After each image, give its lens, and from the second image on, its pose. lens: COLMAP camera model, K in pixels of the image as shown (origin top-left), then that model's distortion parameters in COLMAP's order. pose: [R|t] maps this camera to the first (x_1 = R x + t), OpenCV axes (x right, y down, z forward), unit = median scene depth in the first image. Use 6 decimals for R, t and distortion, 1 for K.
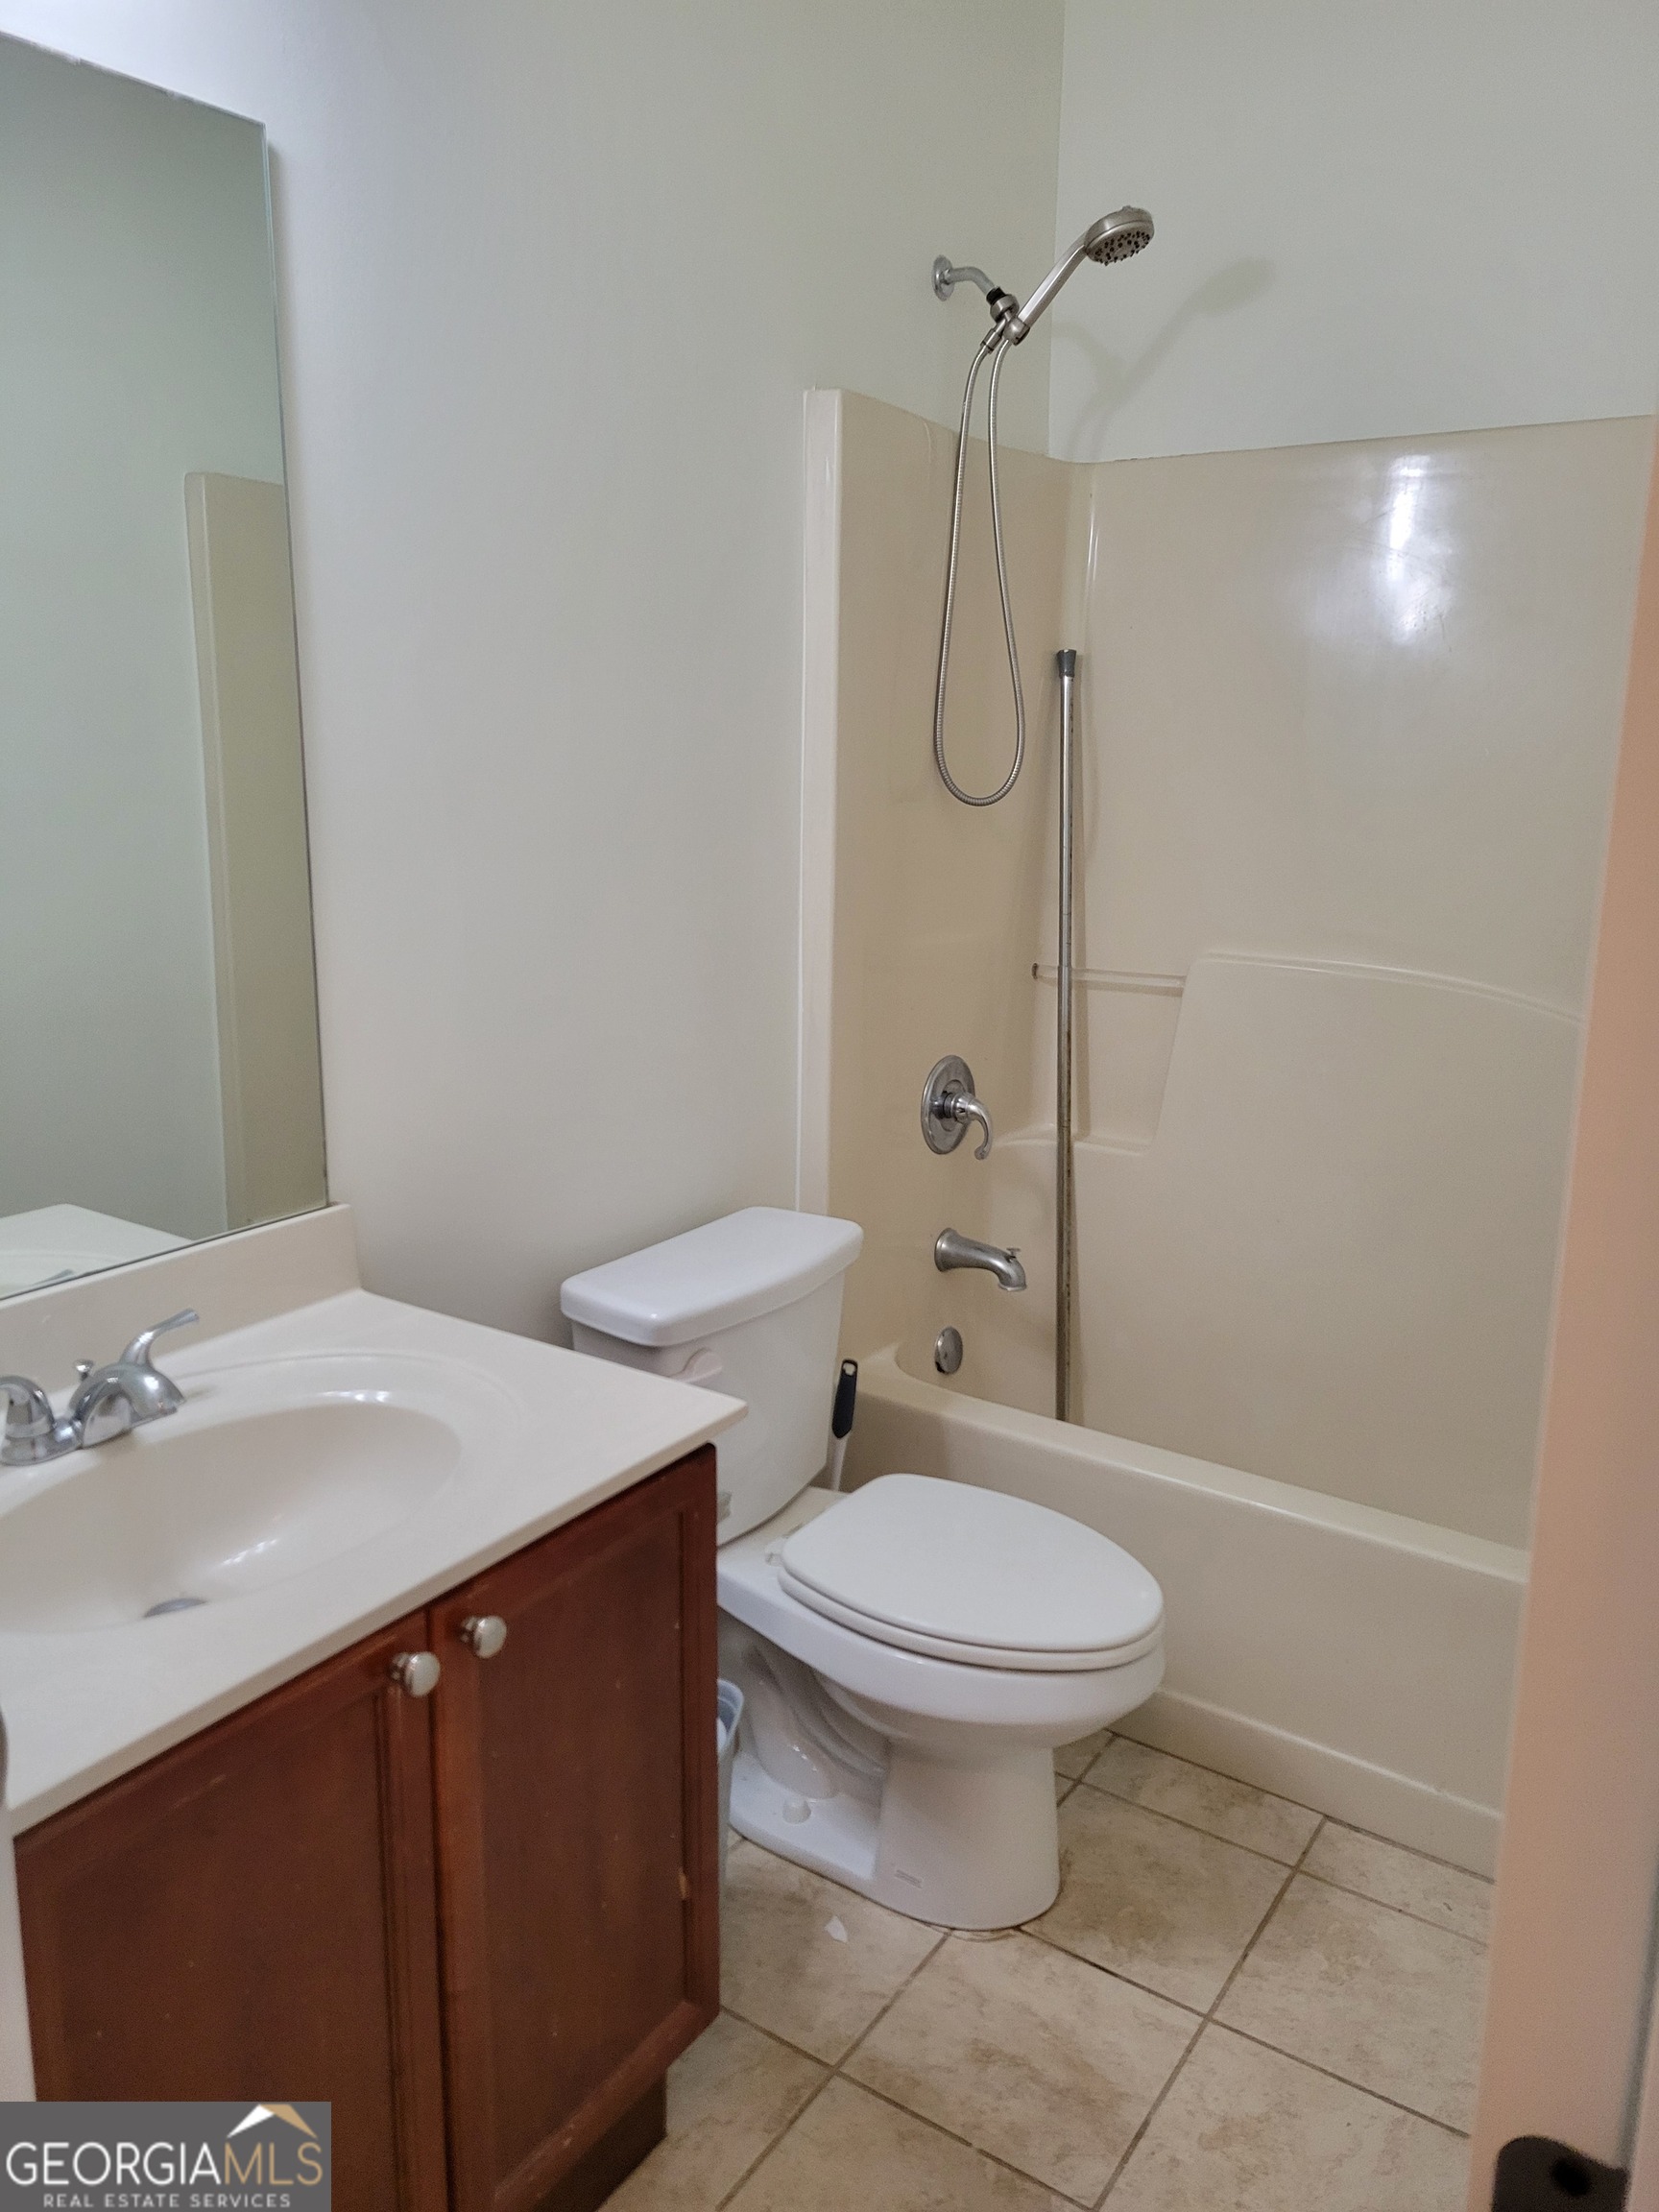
lens RADIAL K [[1643.1, 0, 783.5], [0, 1643.1, 1108.8], [0, 0, 1]] dist [0.037404, -0.000393]
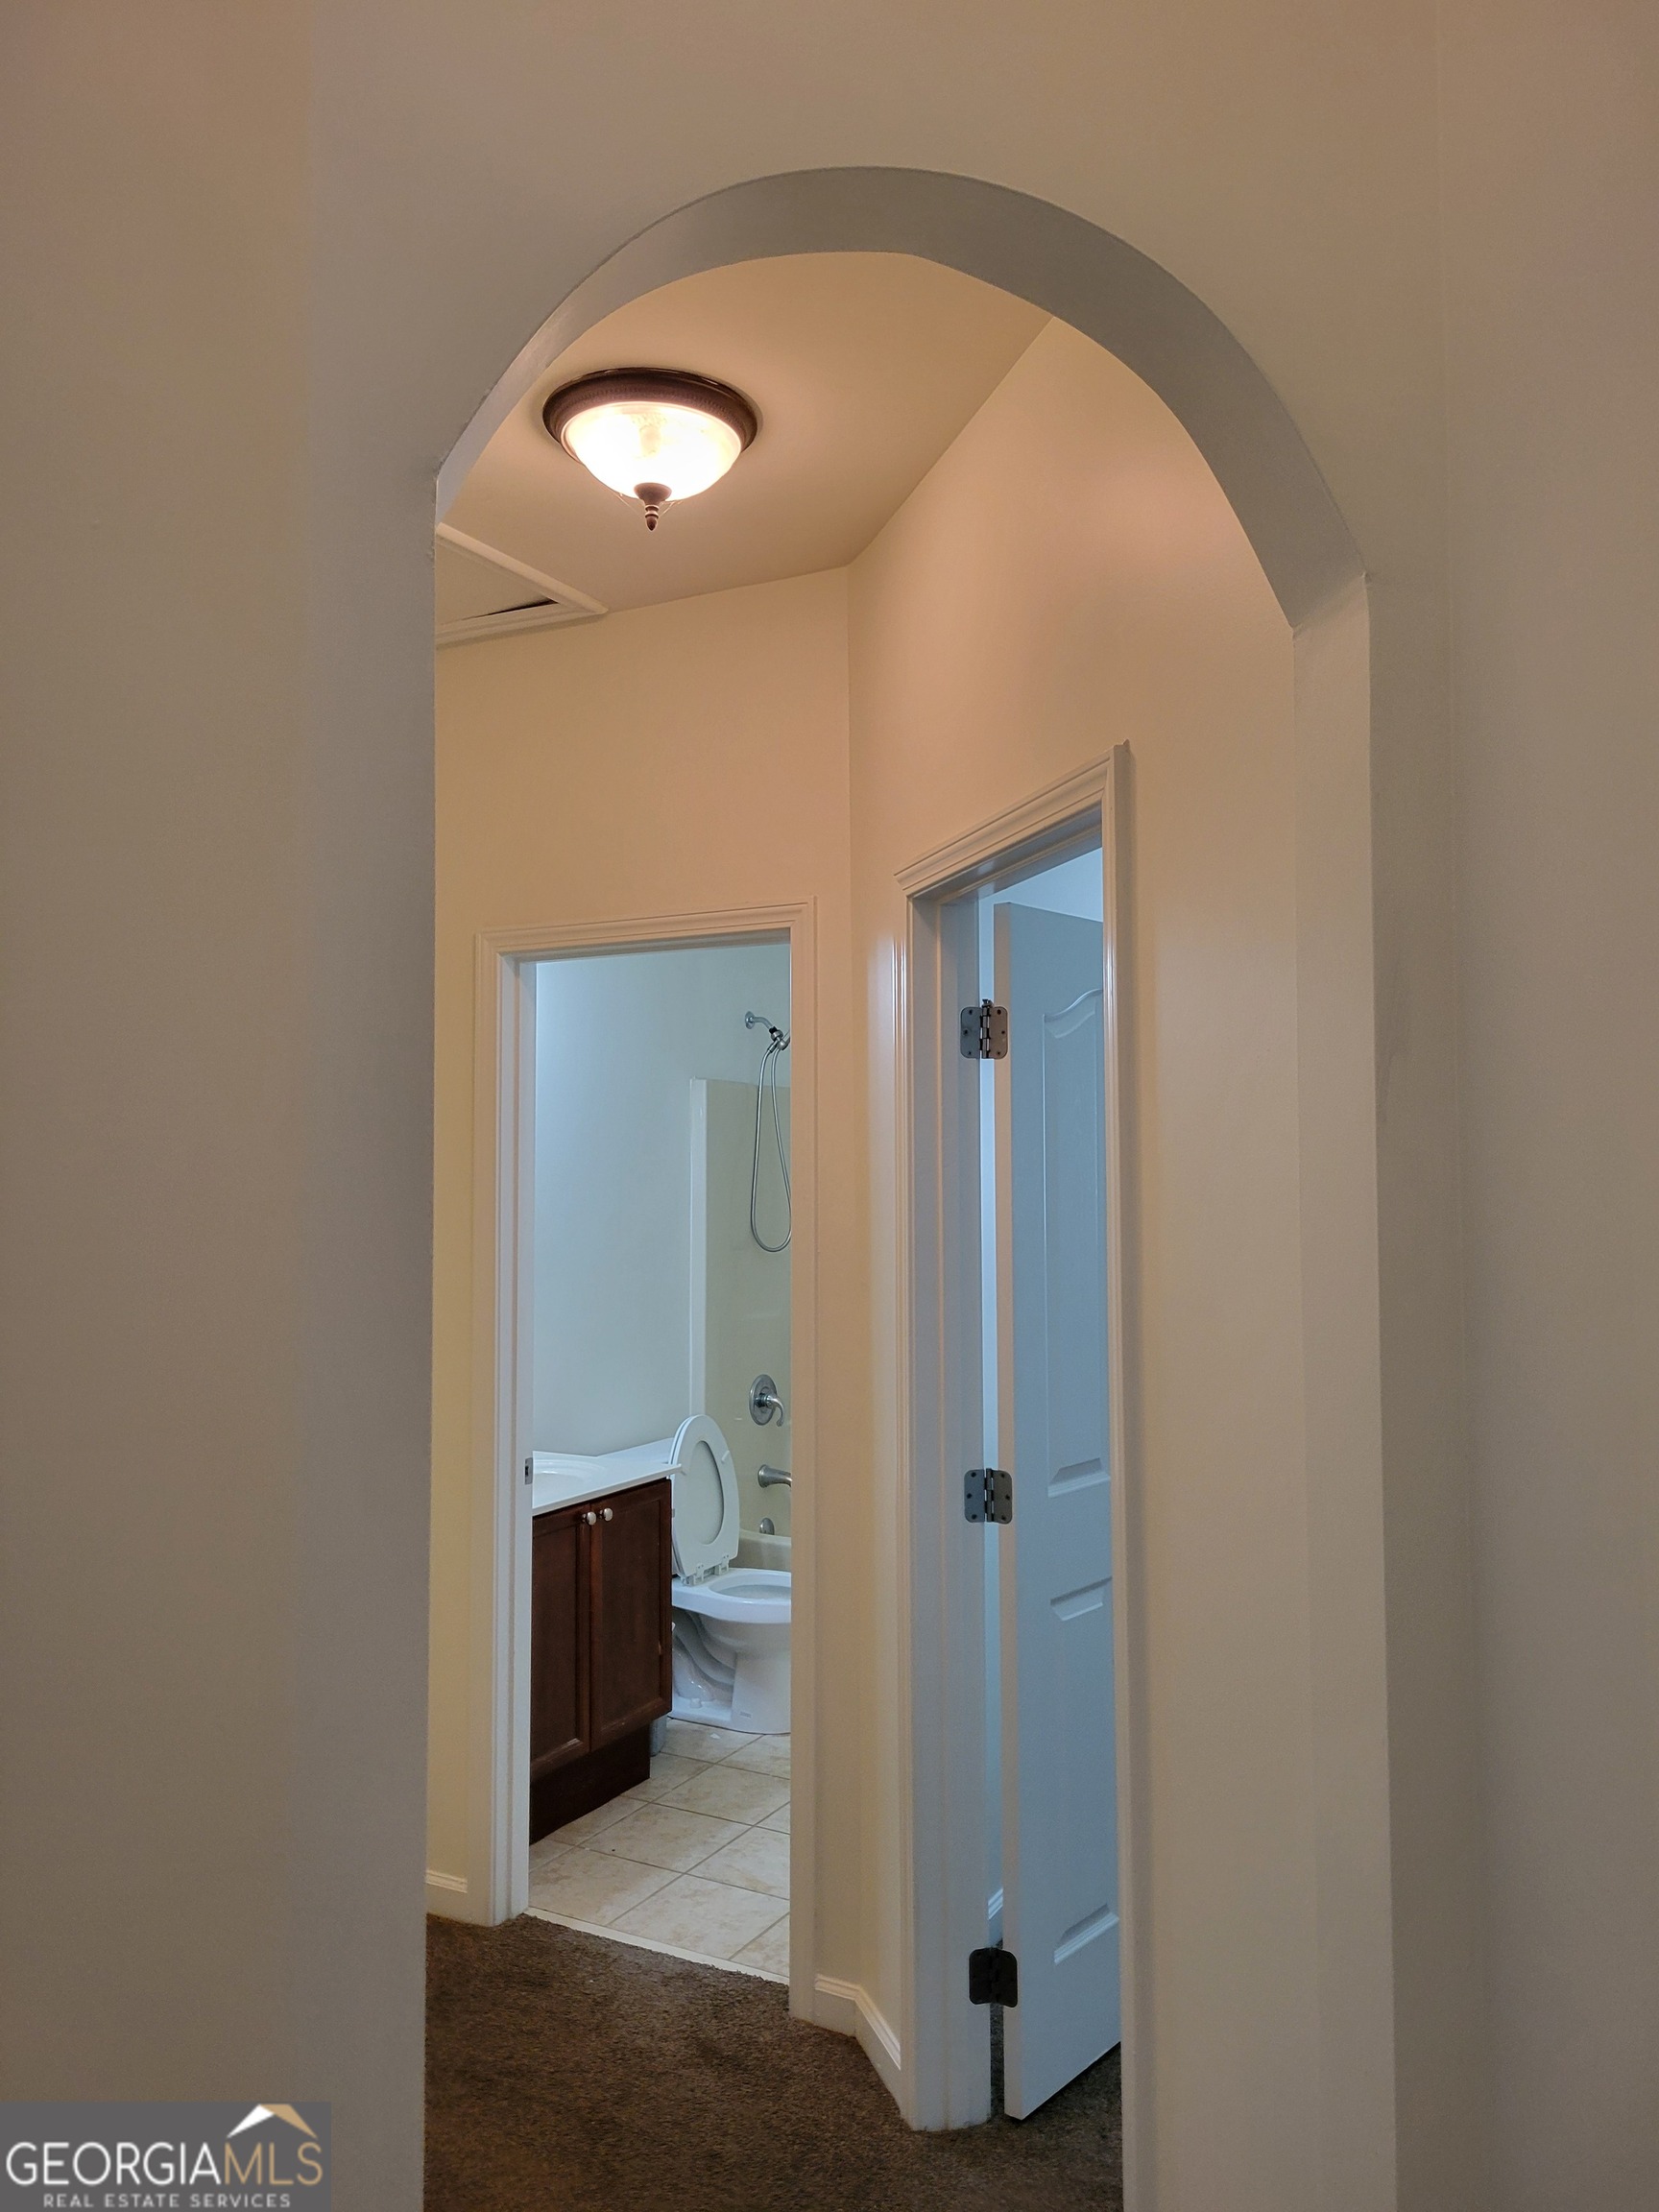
lens RADIAL K [[1643.1, 0, 783.5], [0, 1643.1, 1108.8], [0, 0, 1]] dist [0.037404, -0.000393]
pose [[0.995893, -0.003218, 0.090486, -0.066665], [0.026671, 0.965453, -0.259208, 0.211600], [-0.086526, 0.260557, 0.961573, -1.232145]]
